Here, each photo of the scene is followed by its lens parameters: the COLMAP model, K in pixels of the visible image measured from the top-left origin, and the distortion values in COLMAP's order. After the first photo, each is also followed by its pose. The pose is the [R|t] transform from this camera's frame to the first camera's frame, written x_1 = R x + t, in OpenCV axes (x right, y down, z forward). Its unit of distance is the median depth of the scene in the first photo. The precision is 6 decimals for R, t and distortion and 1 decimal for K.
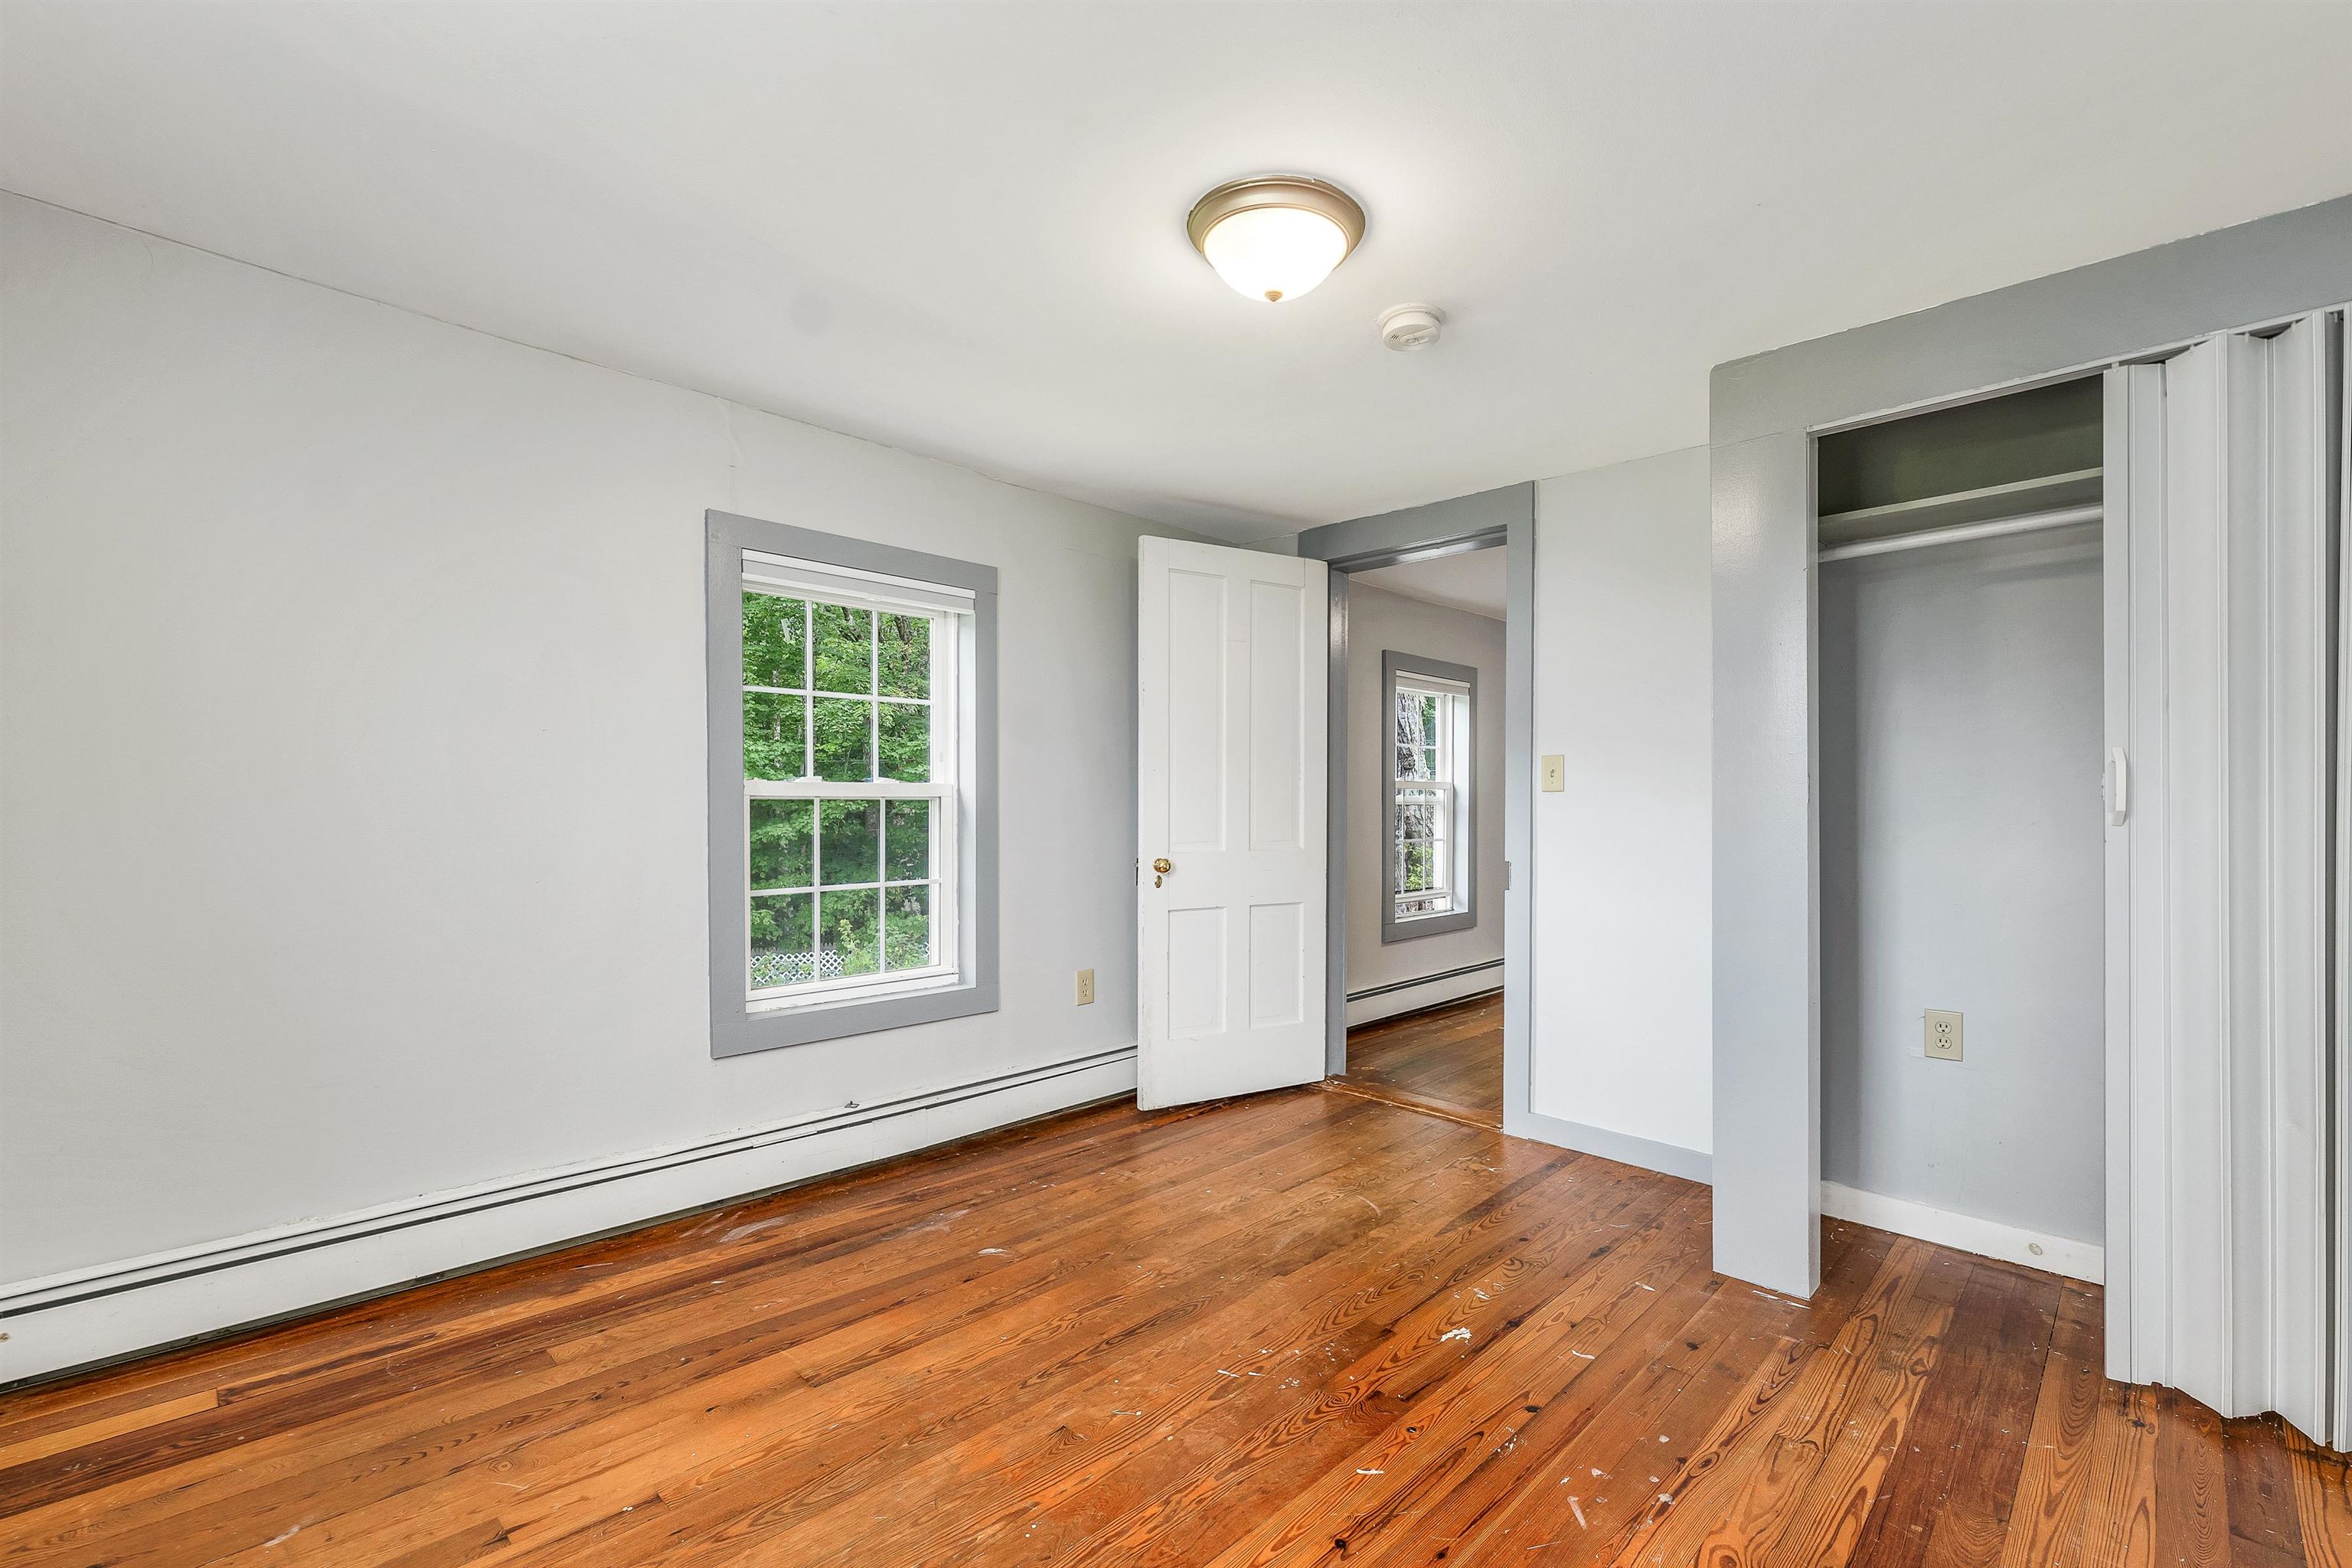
lens RADIAL K [[980.2, 0, 1169.5], [0, 980.2, 788.7], [0, 0, 1]] dist [0.000870, 0.000198]
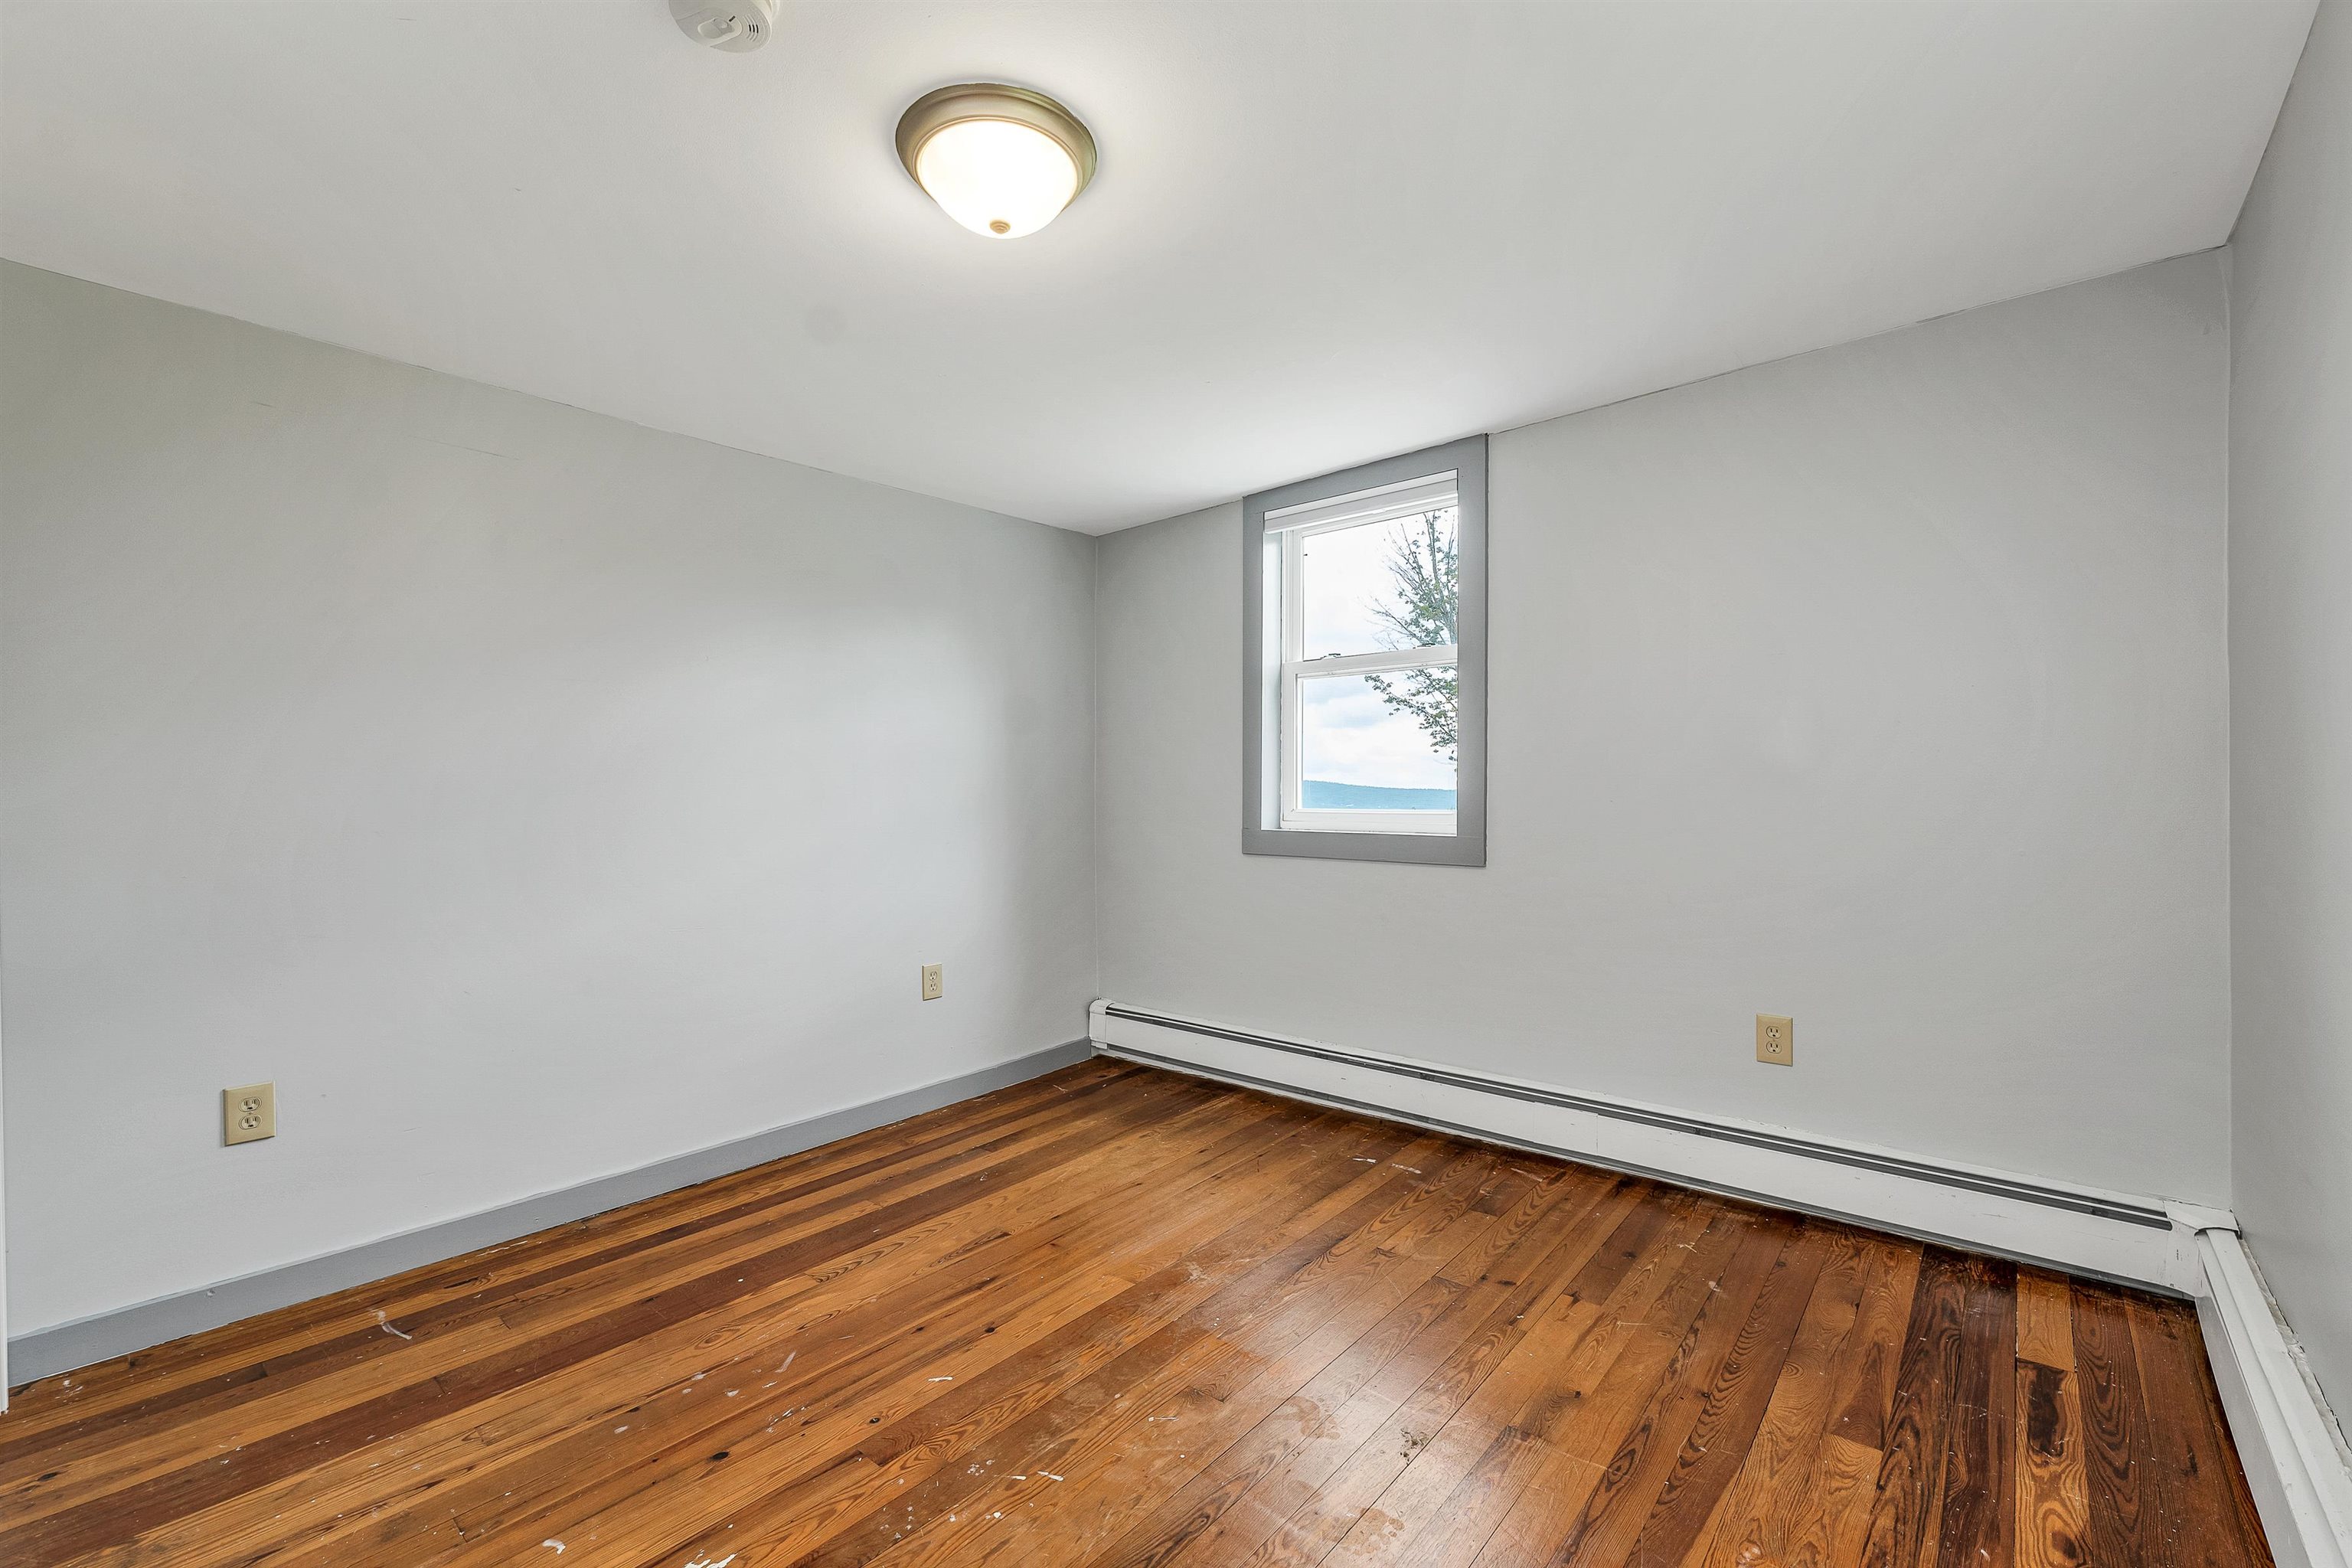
lens RADIAL K [[980.2, 0, 1169.5], [0, 980.2, 788.7], [0, 0, 1]] dist [0.000870, 0.000198]
pose [[-0.996806, 0.001581, -0.079847, 0.025839], [0.003079, 0.999821, -0.018643, 0.032801], [0.079803, -0.018829, -0.996633, 1.900045]]
